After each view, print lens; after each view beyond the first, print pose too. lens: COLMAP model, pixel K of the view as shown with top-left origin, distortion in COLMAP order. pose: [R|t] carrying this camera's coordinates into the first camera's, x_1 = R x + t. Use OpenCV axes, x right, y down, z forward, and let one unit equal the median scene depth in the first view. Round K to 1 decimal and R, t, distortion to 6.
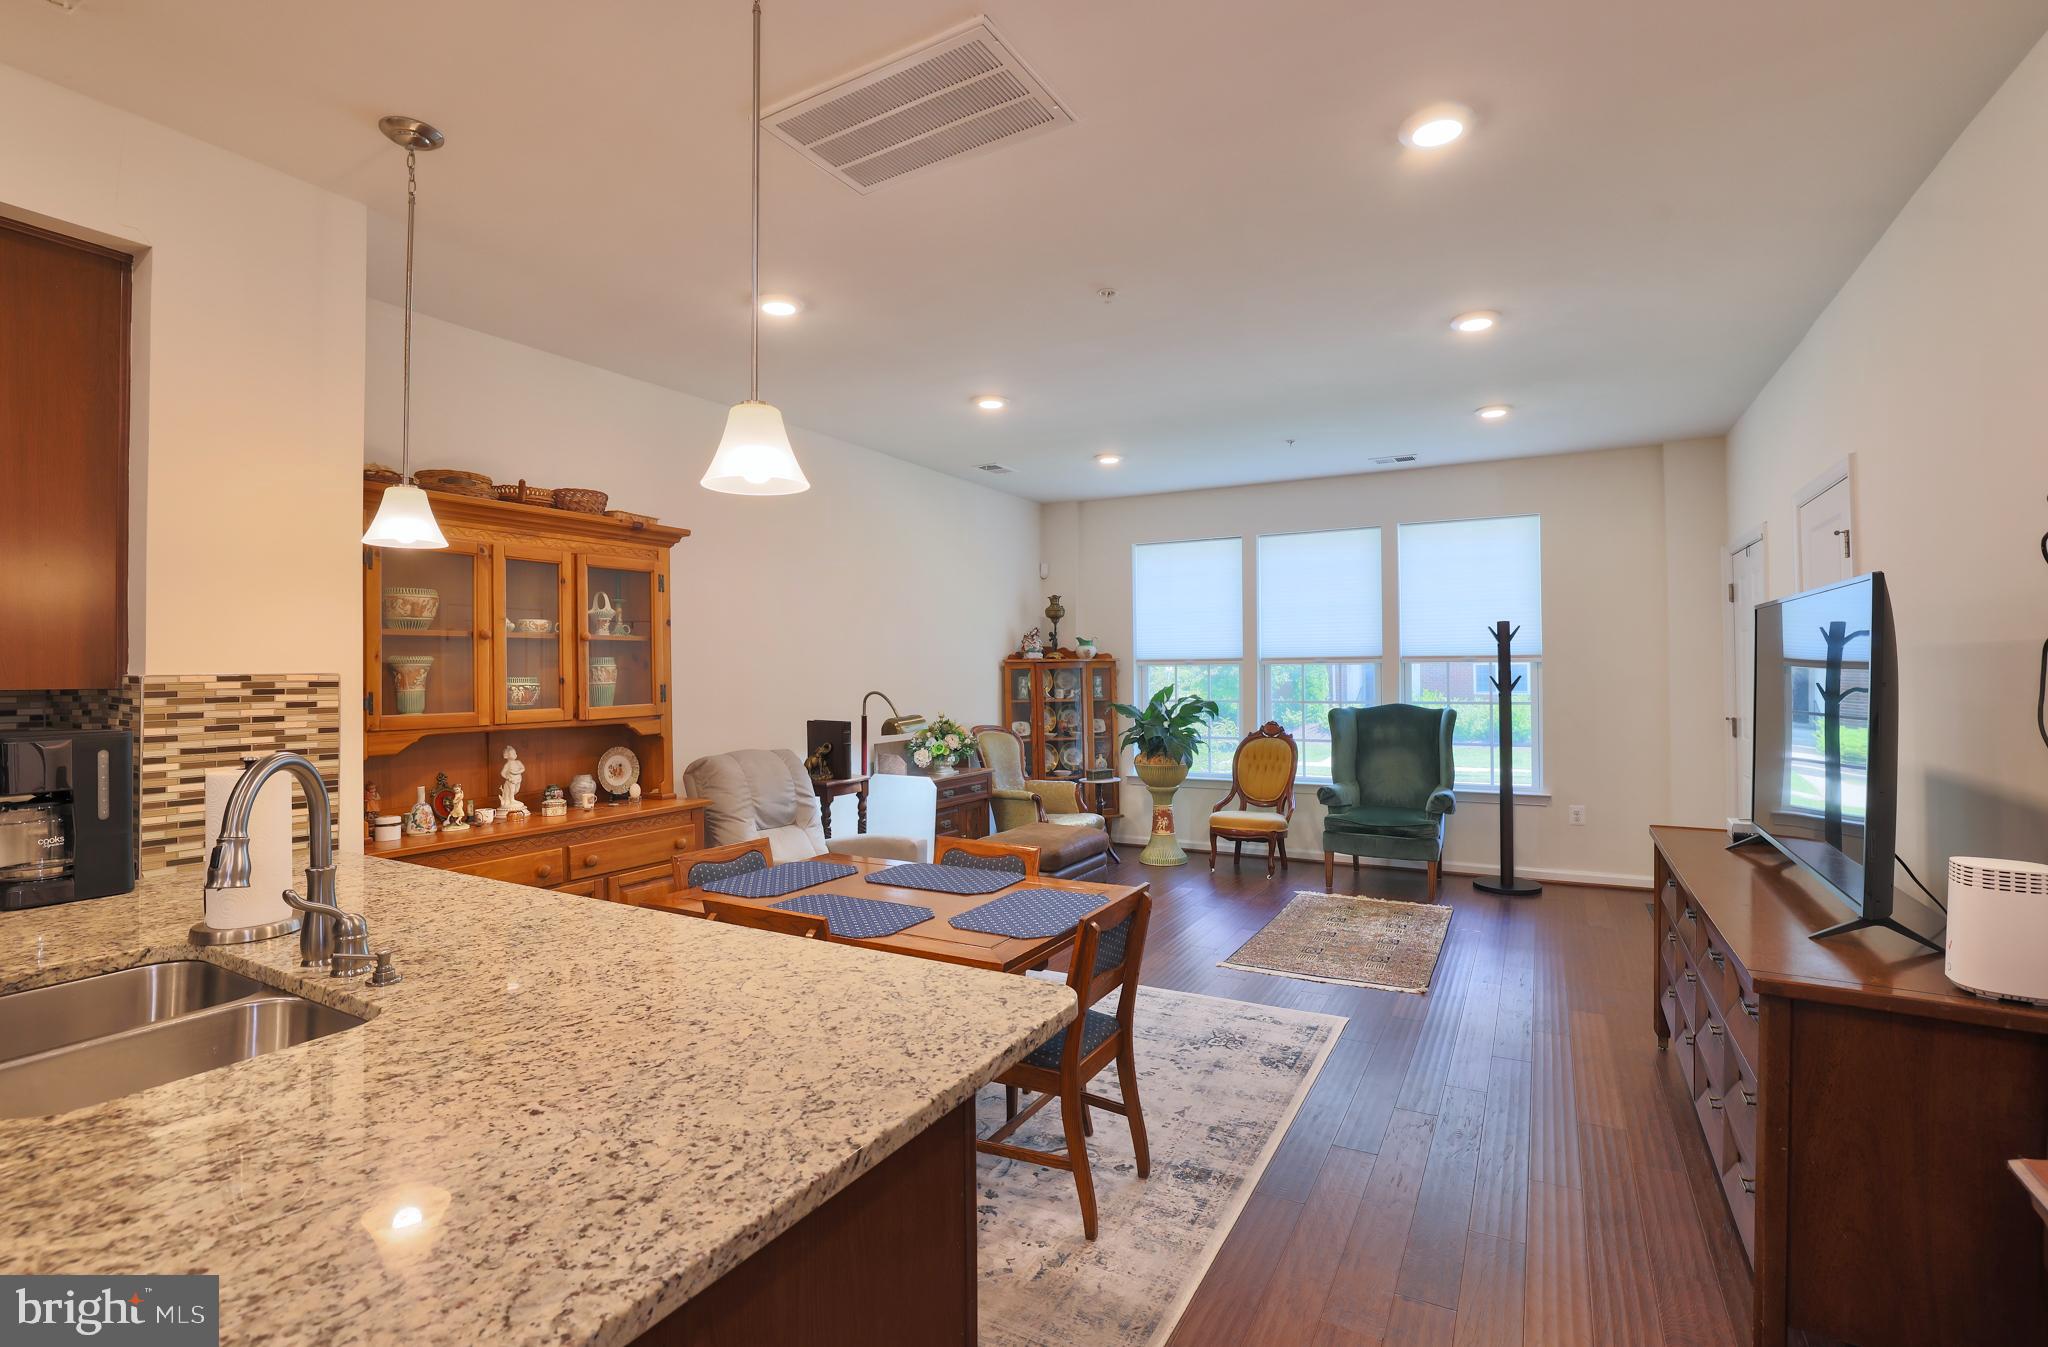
lens RADIAL K [[939.8, 0, 1029.4], [0, 939.8, 656.3], [0, 0, 1]] dist [-0.048162, 0.023152]
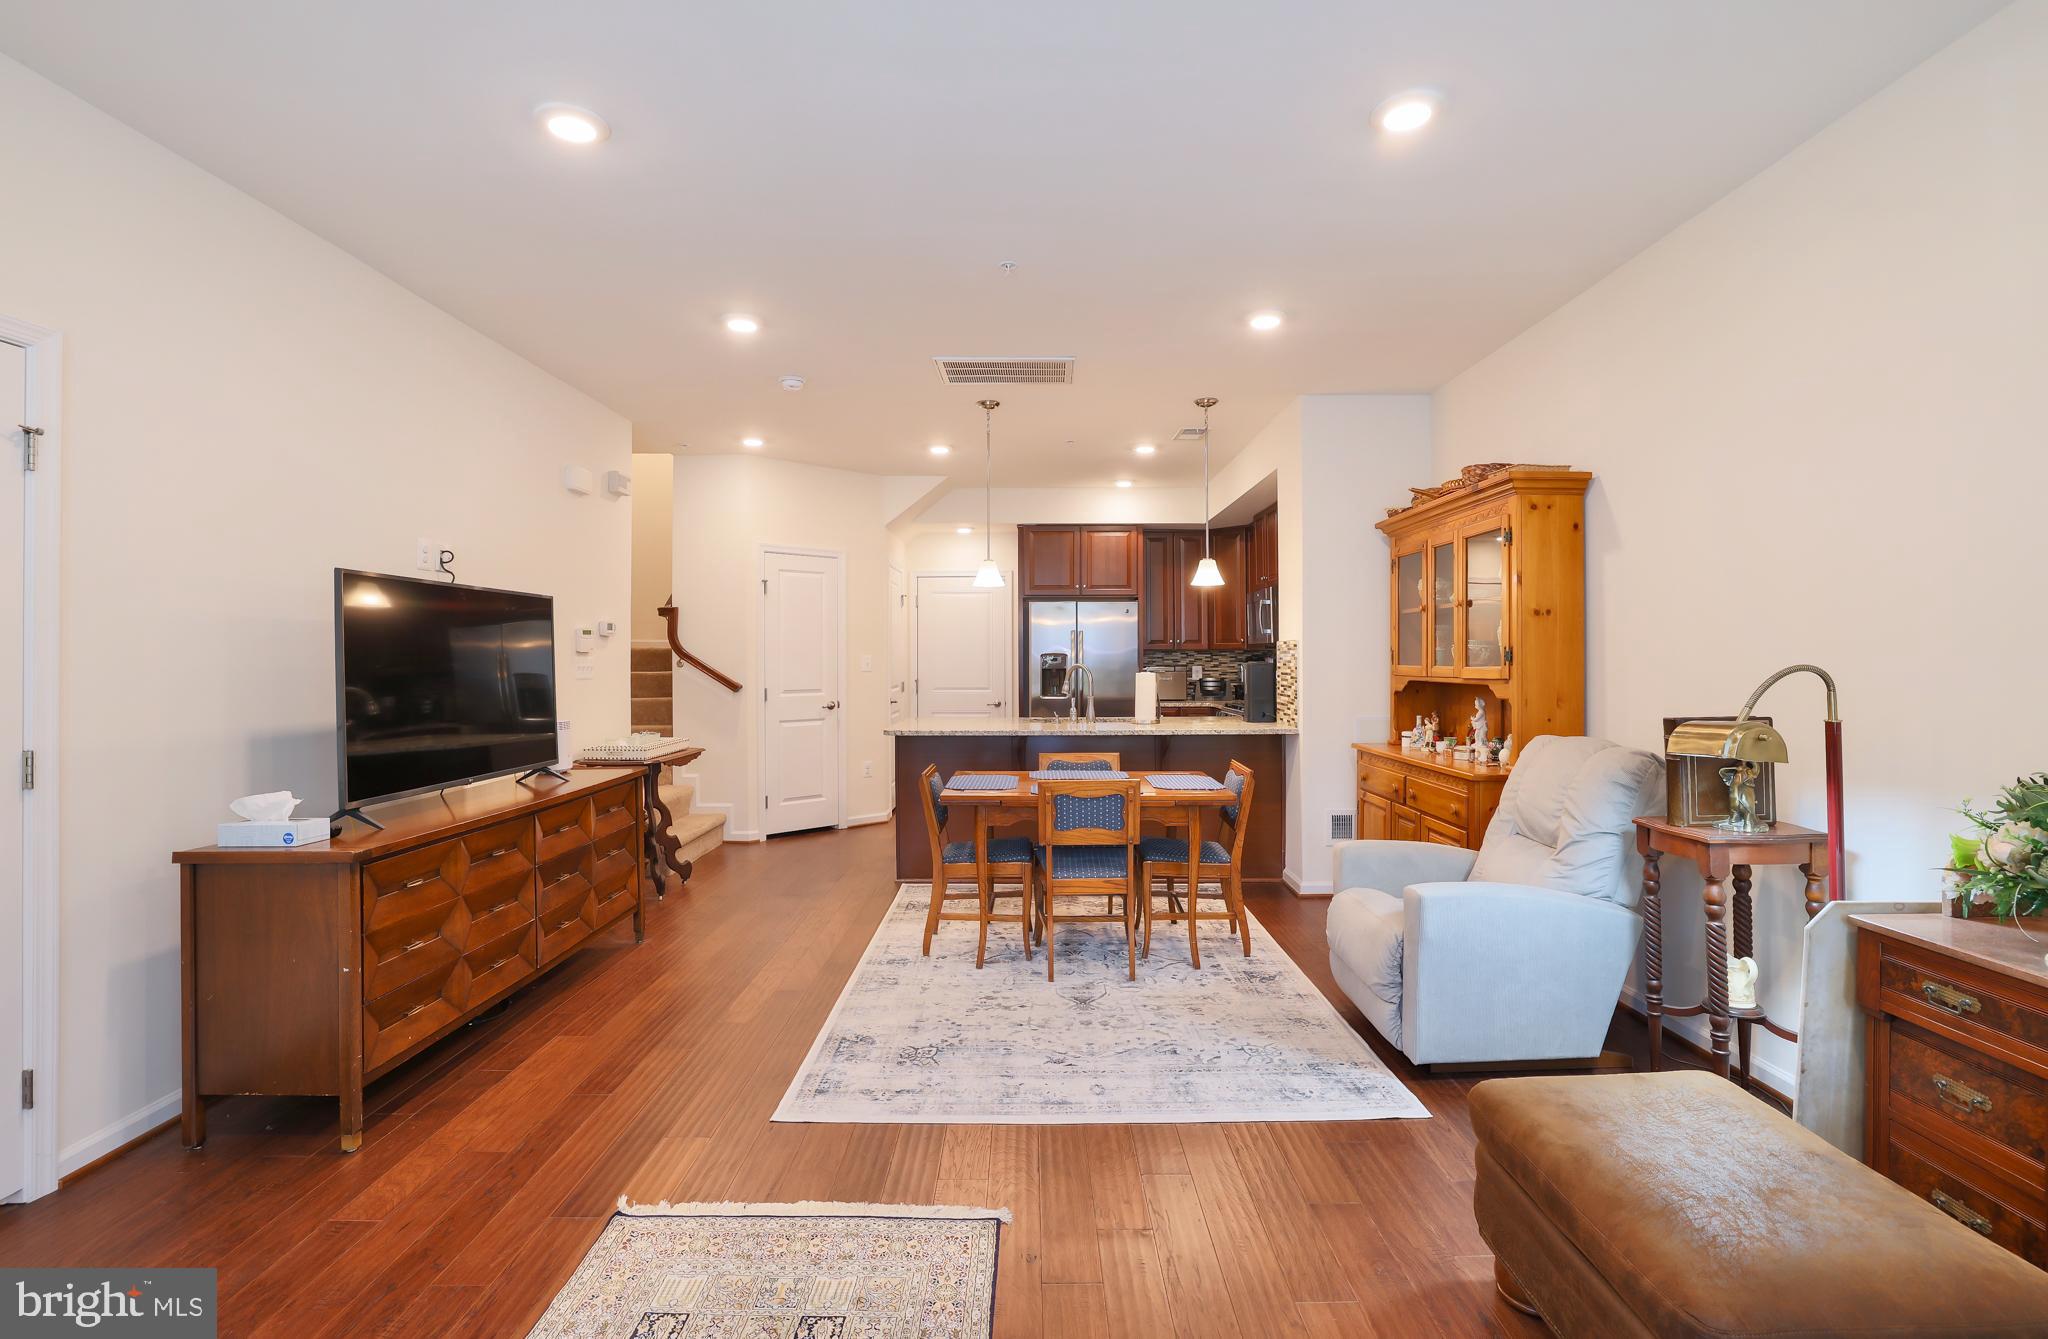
lens RADIAL K [[939.8, 0, 1029.4], [0, 939.8, 652.3], [0, 0, 1]] dist [-0.048162, 0.023152]
pose [[-0.875012, 0.006775, -0.484054, 0.316434], [0.015926, 0.999764, -0.014795, 0.028338], [0.483839, -0.020655, -0.874913, 1.067096]]
